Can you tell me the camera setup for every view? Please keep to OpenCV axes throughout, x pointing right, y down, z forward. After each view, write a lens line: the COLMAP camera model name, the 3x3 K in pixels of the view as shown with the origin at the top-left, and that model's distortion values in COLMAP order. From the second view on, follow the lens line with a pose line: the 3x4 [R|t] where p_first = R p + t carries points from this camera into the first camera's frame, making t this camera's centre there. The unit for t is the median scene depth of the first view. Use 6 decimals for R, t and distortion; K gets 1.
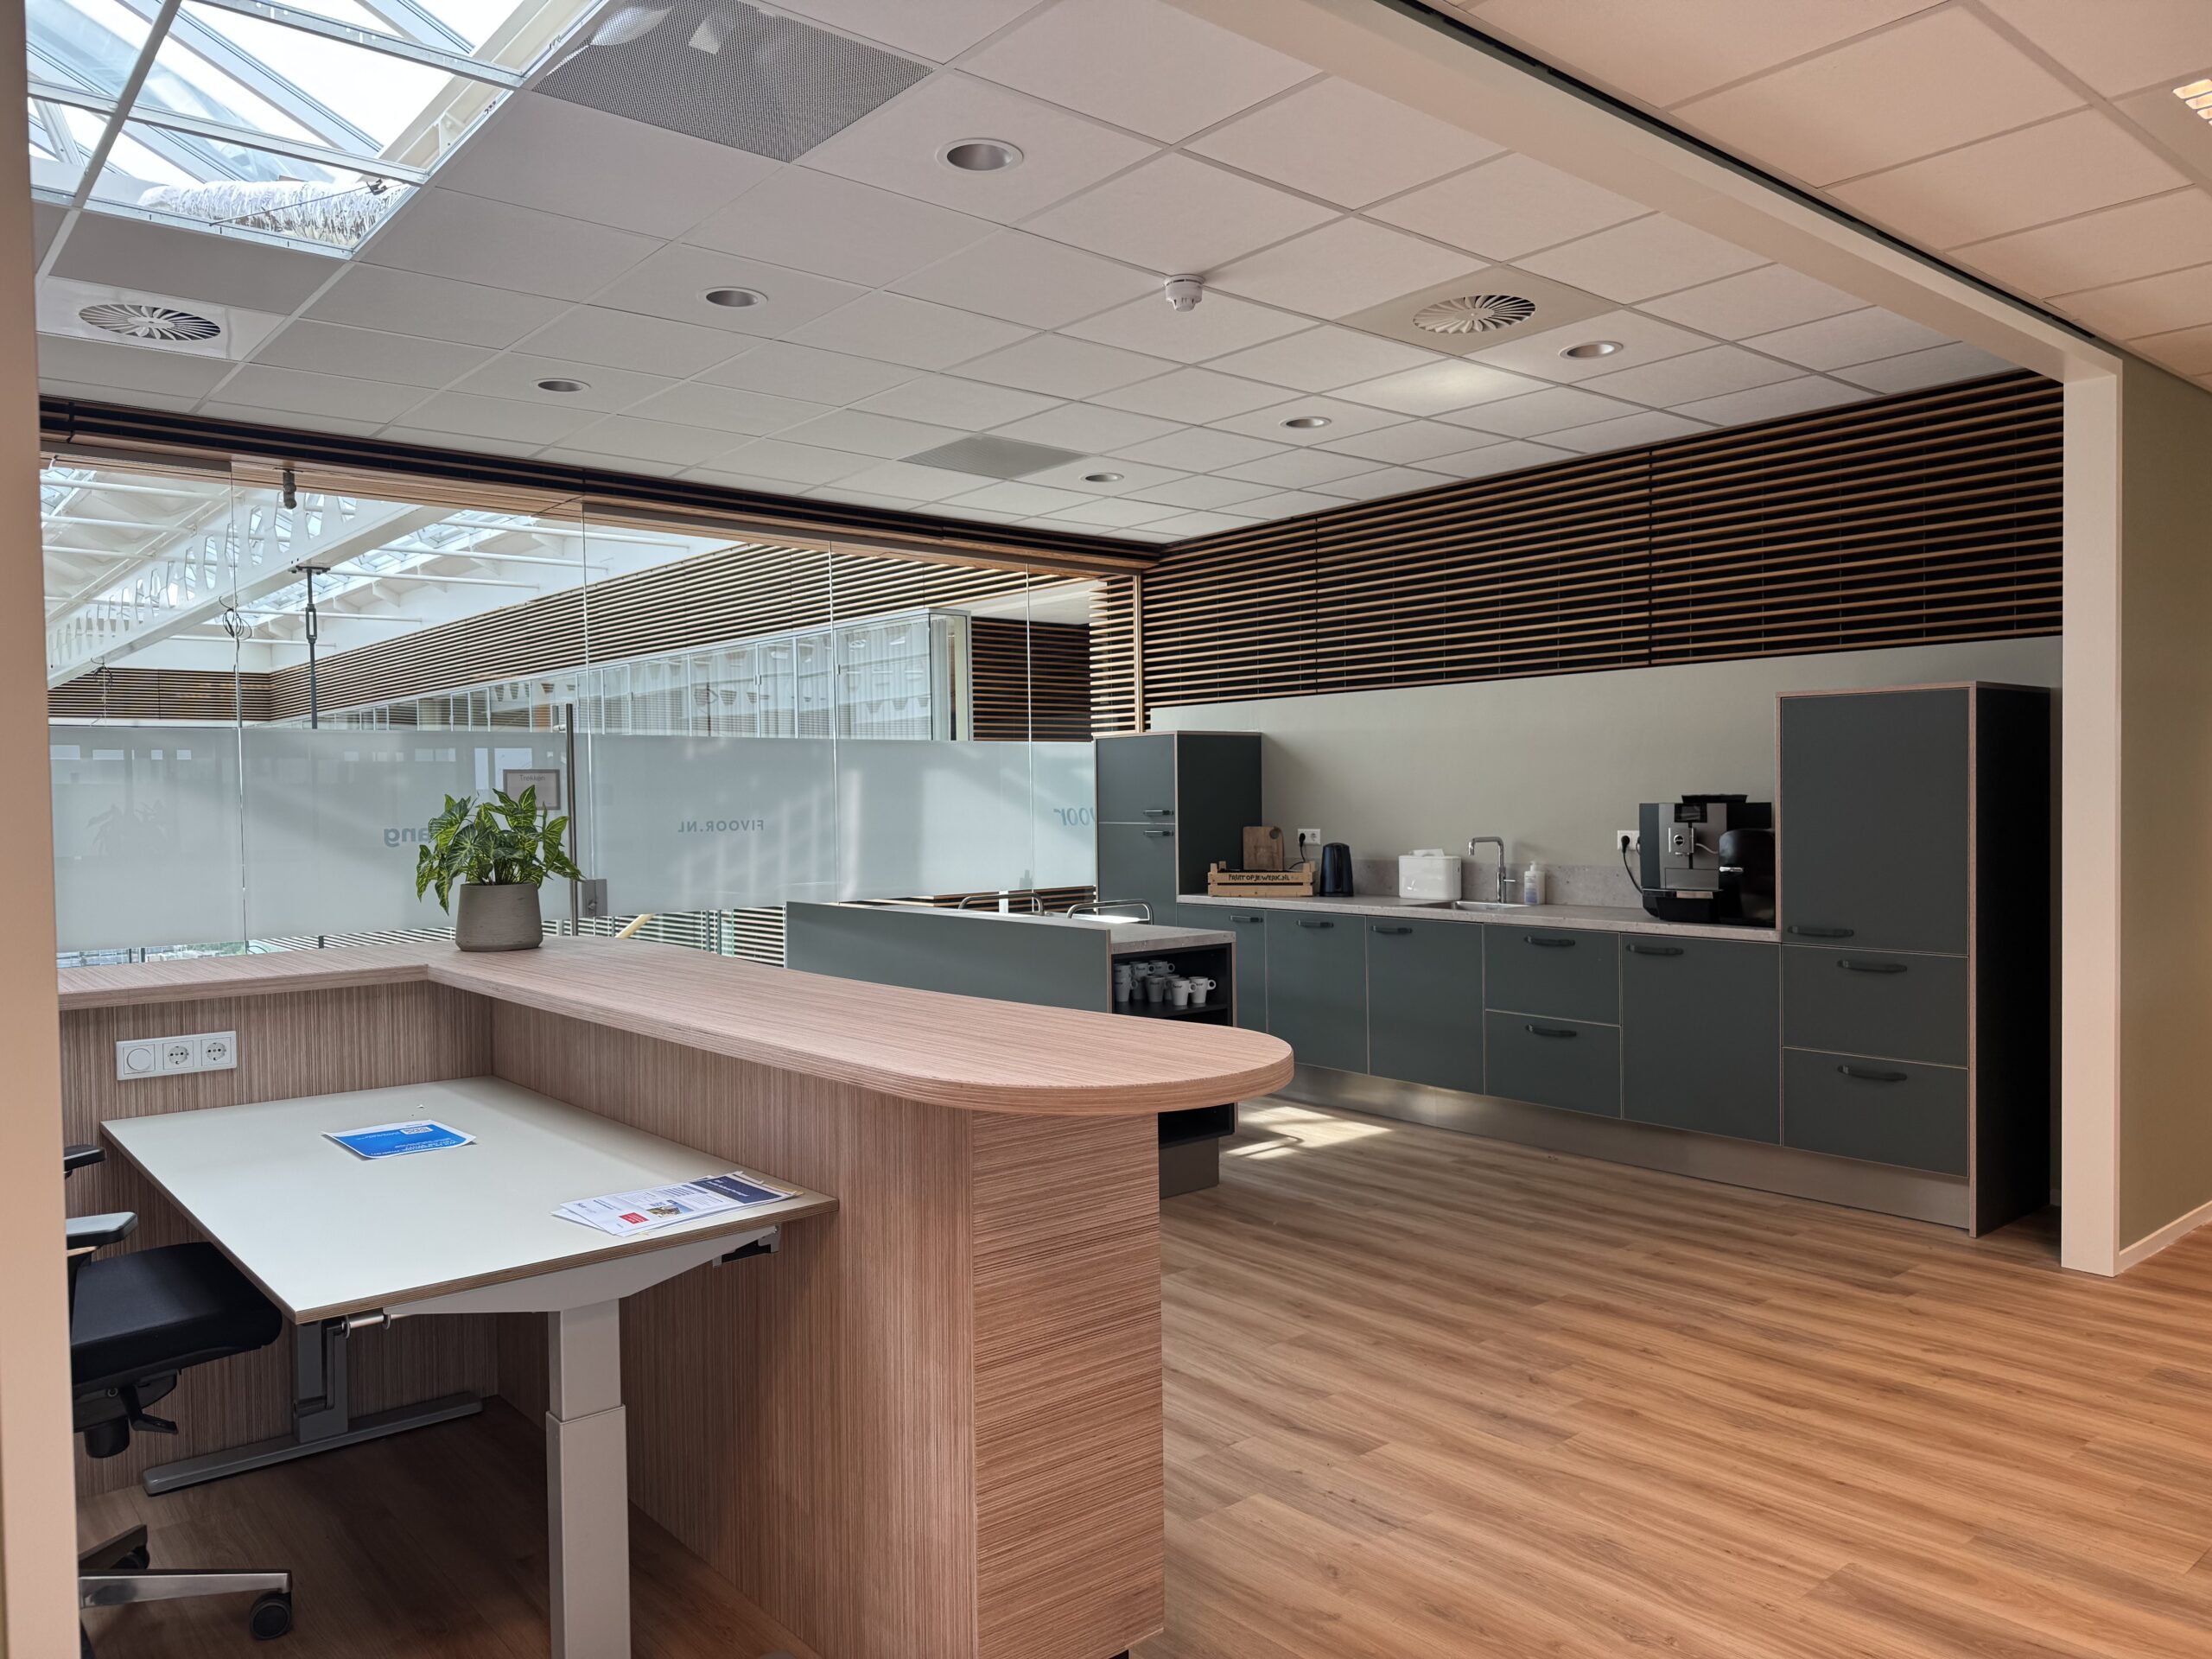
lens RADIAL K [[1564.6, 0, 1101.5], [0, 1564.6, 827.1], [0, 0, 1]] dist [-0.000682, -0.000242]
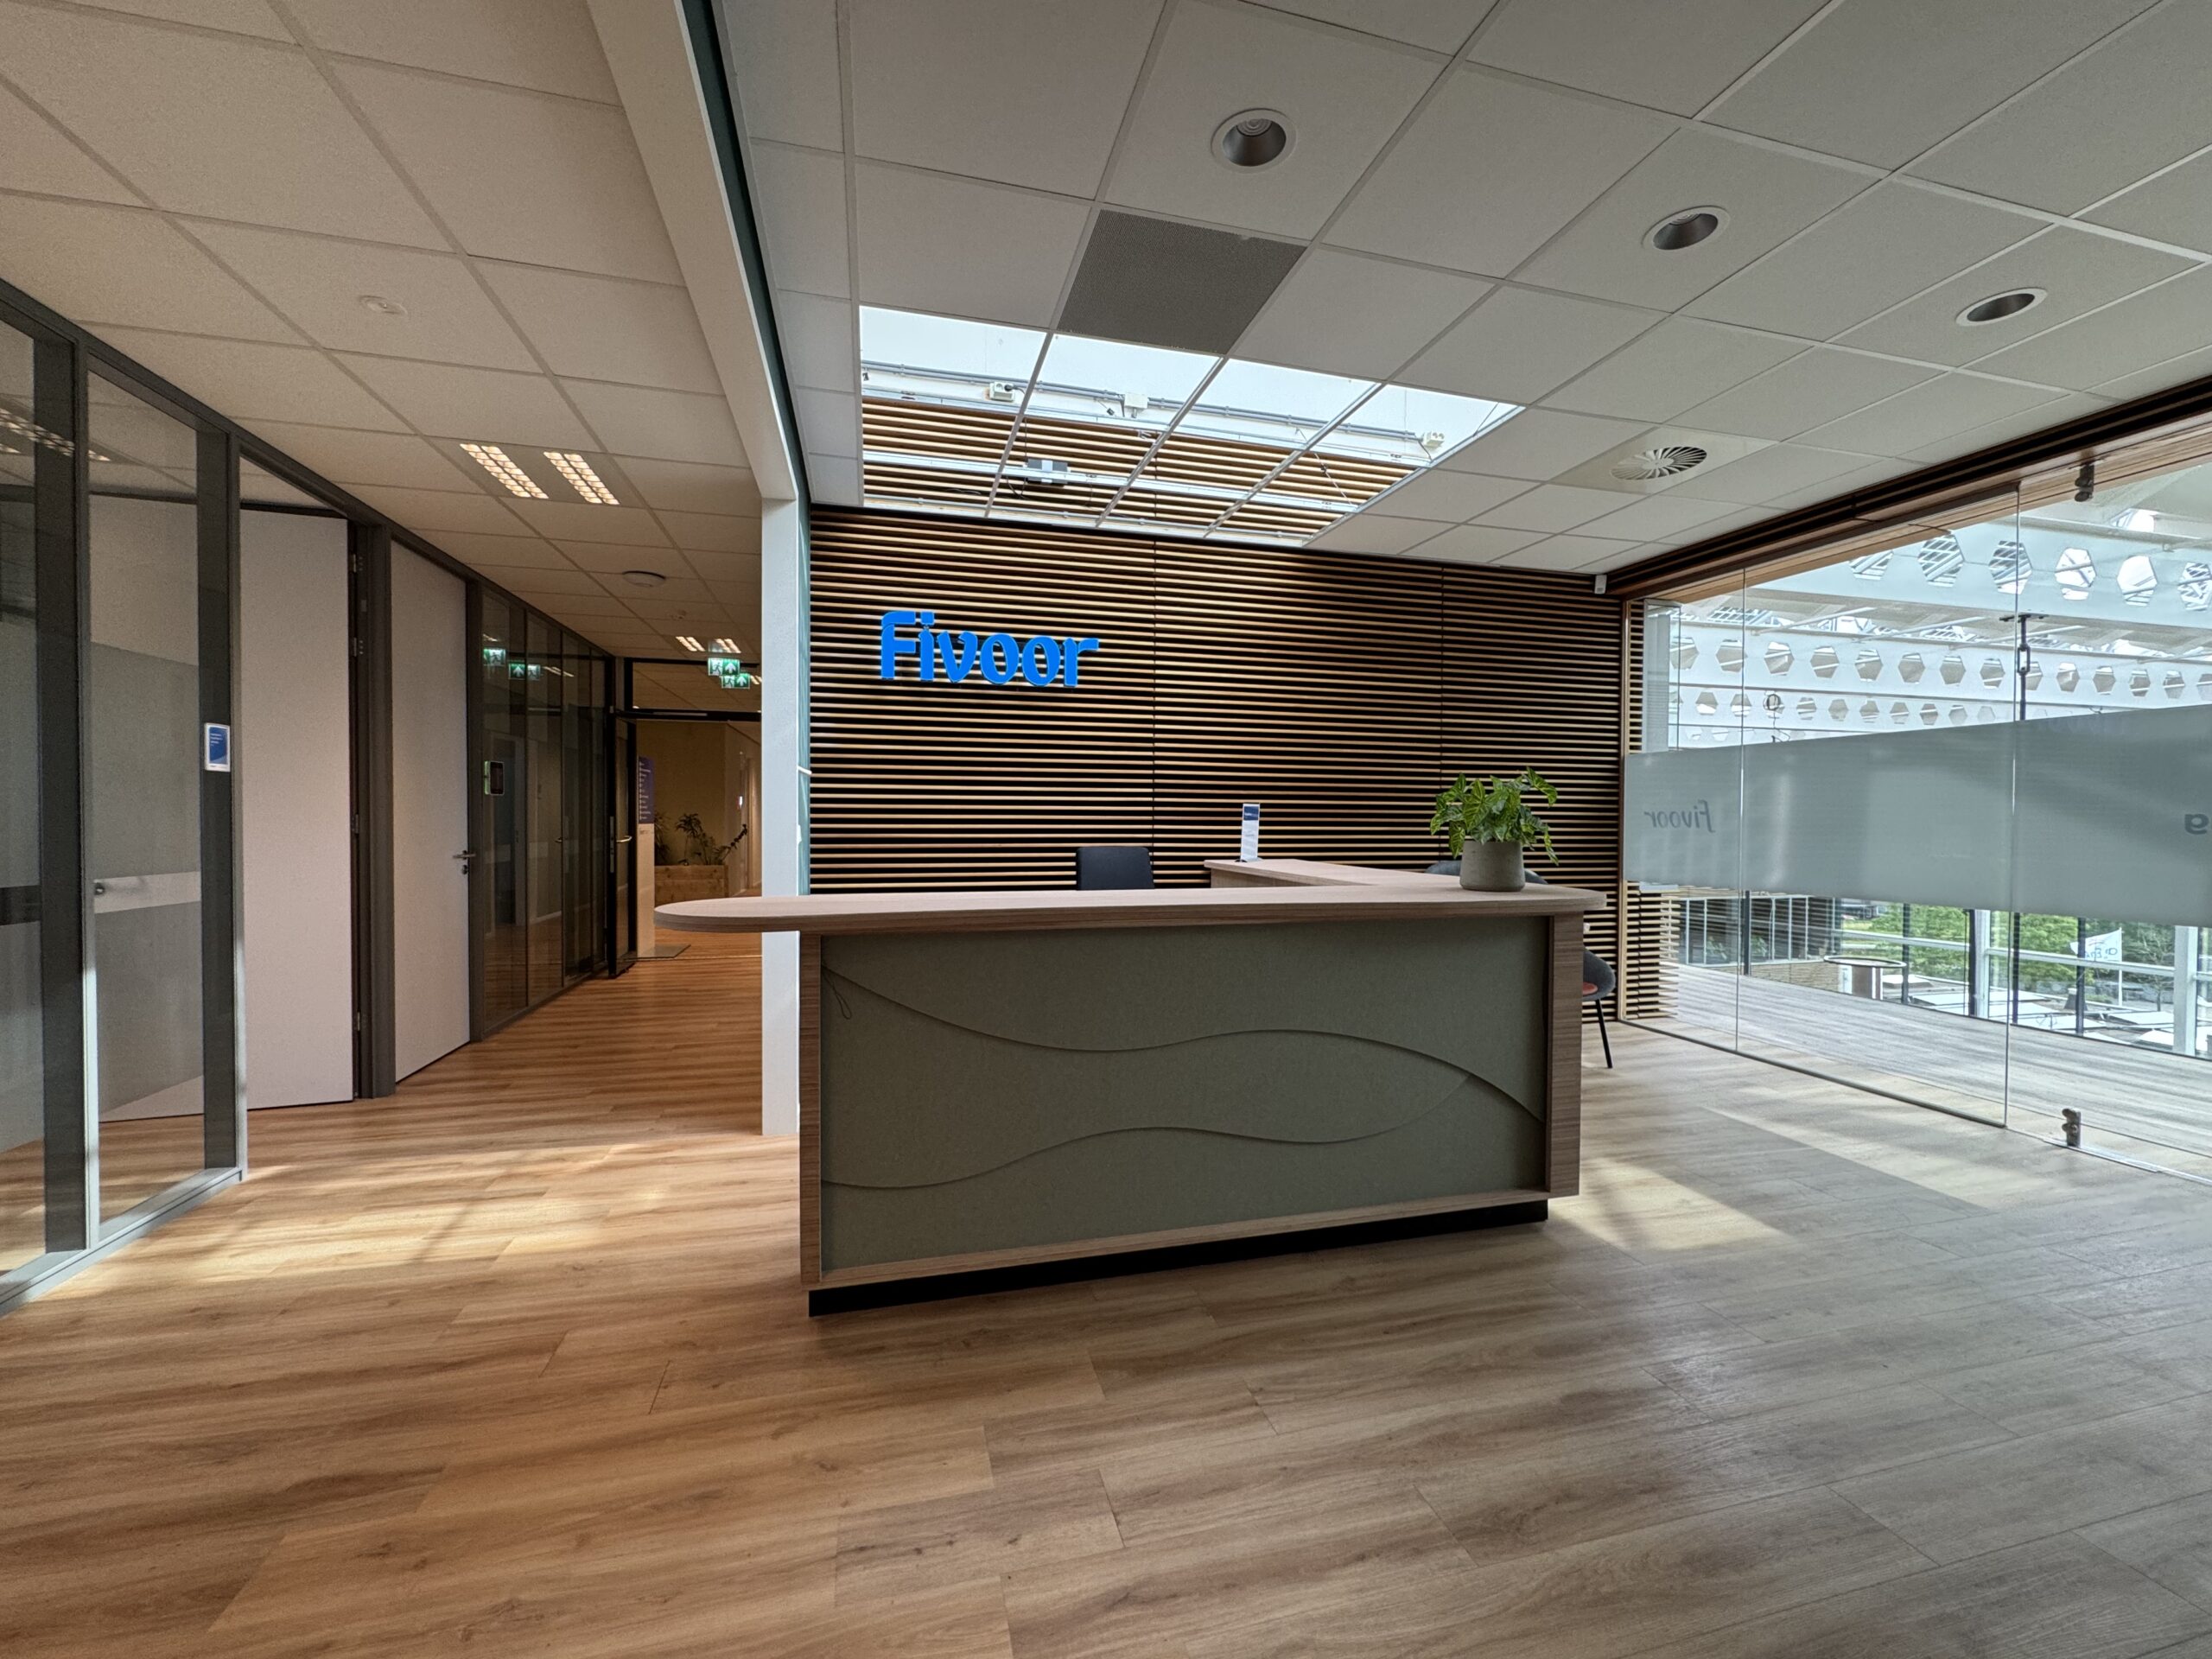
lens RADIAL K [[887.8, 0, 1101.3], [0, 887.8, 830.0], [0, 0, 1]] dist [0.016384, 0.000102]
pose [[-0.433352, 0.026071, -0.900847, 0.560402], [-0.016294, 0.999191, 0.036756, 0.002017], [0.901077, 0.030607, -0.432577, 1.293092]]
